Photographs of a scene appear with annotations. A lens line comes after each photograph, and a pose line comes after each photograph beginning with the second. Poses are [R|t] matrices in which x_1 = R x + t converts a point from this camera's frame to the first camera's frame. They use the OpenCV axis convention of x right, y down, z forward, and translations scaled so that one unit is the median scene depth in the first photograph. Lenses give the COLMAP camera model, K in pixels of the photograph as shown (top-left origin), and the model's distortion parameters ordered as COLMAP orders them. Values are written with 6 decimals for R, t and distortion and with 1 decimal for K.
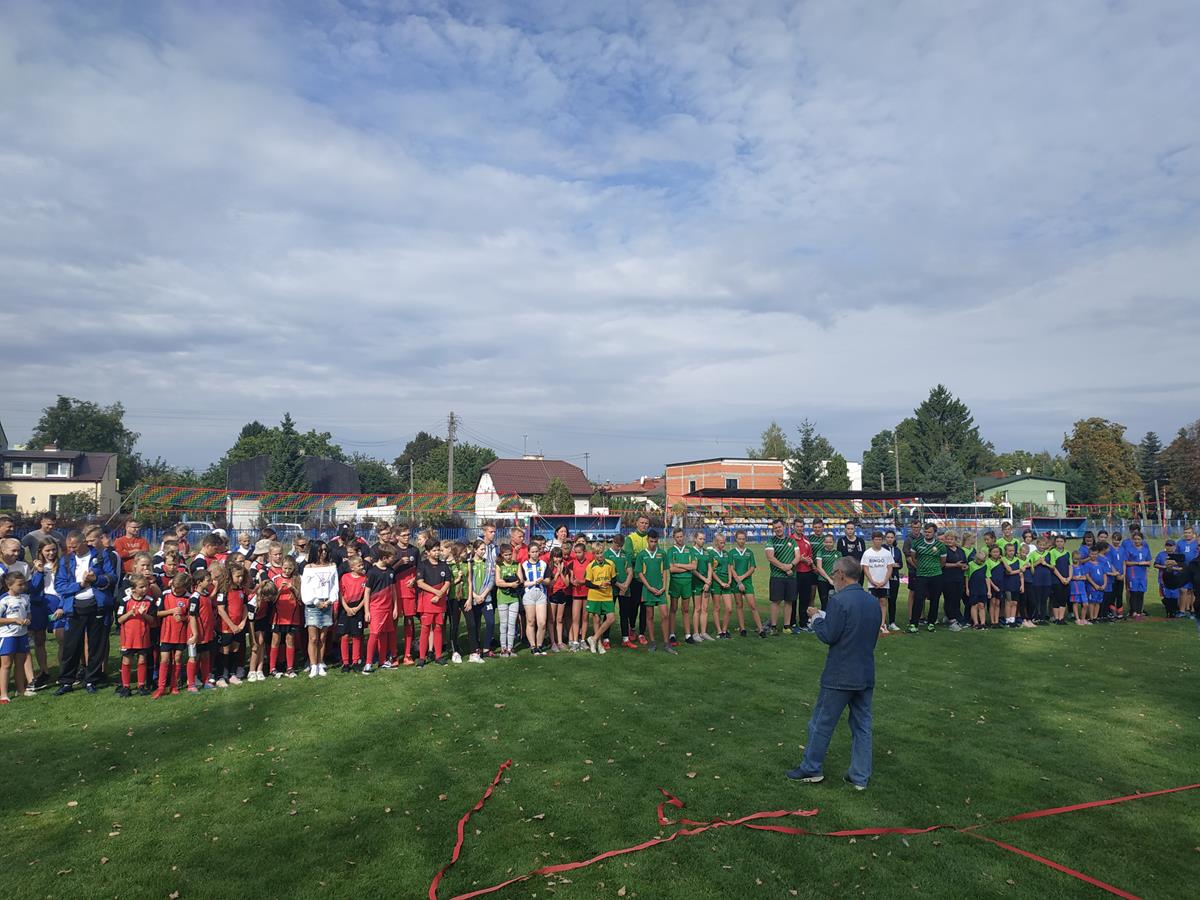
lens RADIAL K [[855.8, 0, 601.7], [0, 855.8, 530.2], [0, 0, 1]] dist [0.024046, -0.001985]
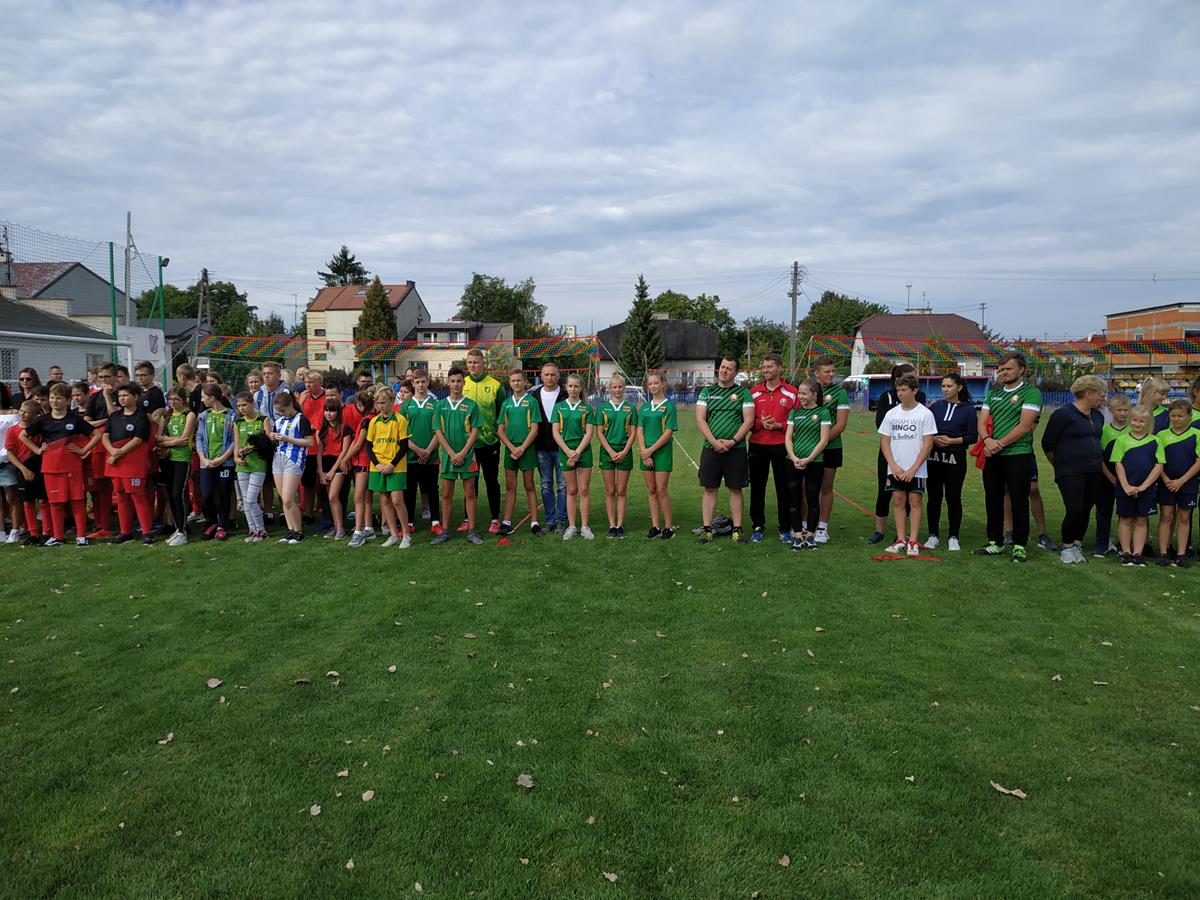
lens RADIAL K [[863.6, 0, 600.0], [0, 863.6, 450.0], [0, 0, 1]] dist [0.065344, -0.110318]
pose [[0.878248, 0.036693, -0.476795, 0.057174], [-0.007647, 0.998002, 0.062718, 0.002206], [0.478144, -0.051436, 0.876774, 0.054941]]
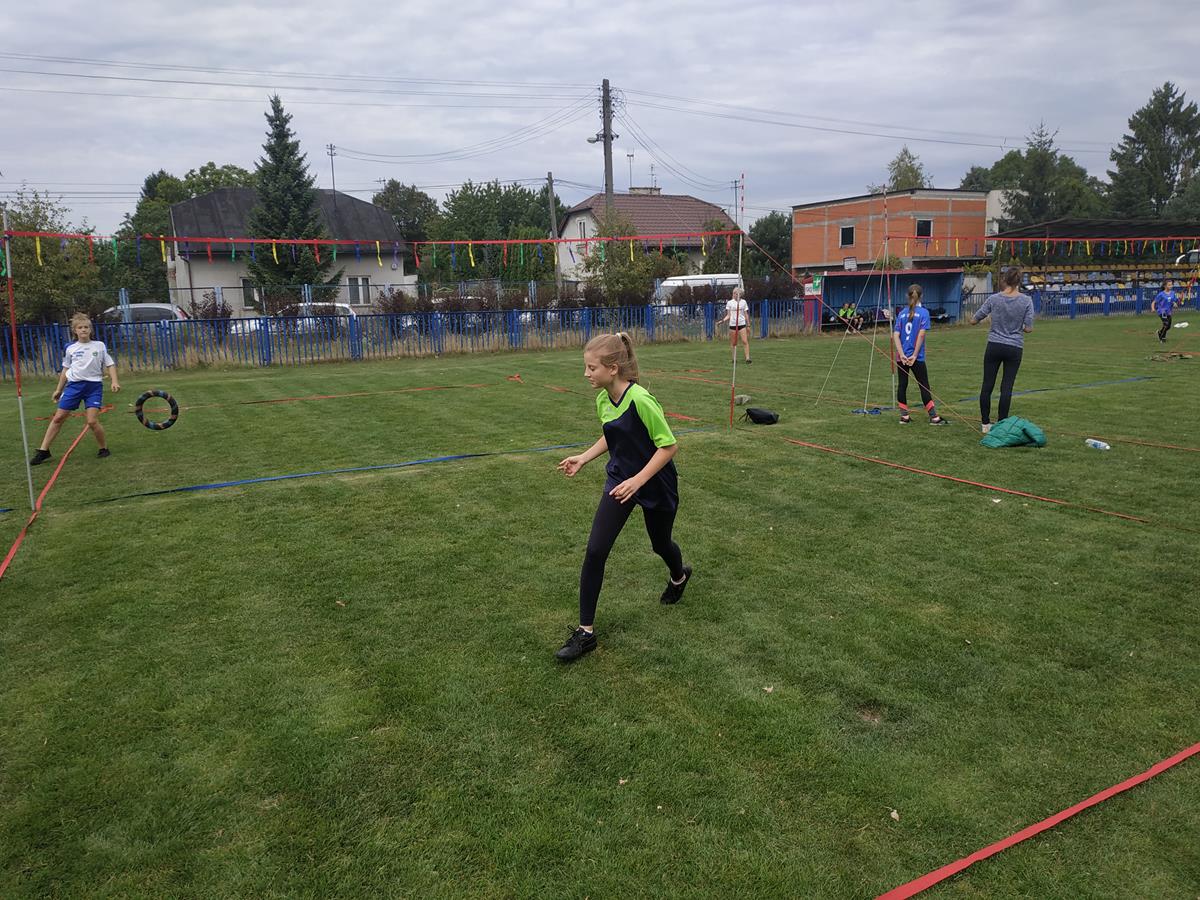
lens RADIAL K [[863.6, 0, 600.0], [0, 863.6, 450.0], [0, 0, 1]] dist [0.065344, -0.110318]
pose [[0.995863, -0.040422, 0.081379, -0.155478], [0.026193, 0.985289, 0.168880, -0.003442], [-0.087009, -0.166050, 0.982271, 0.287685]]
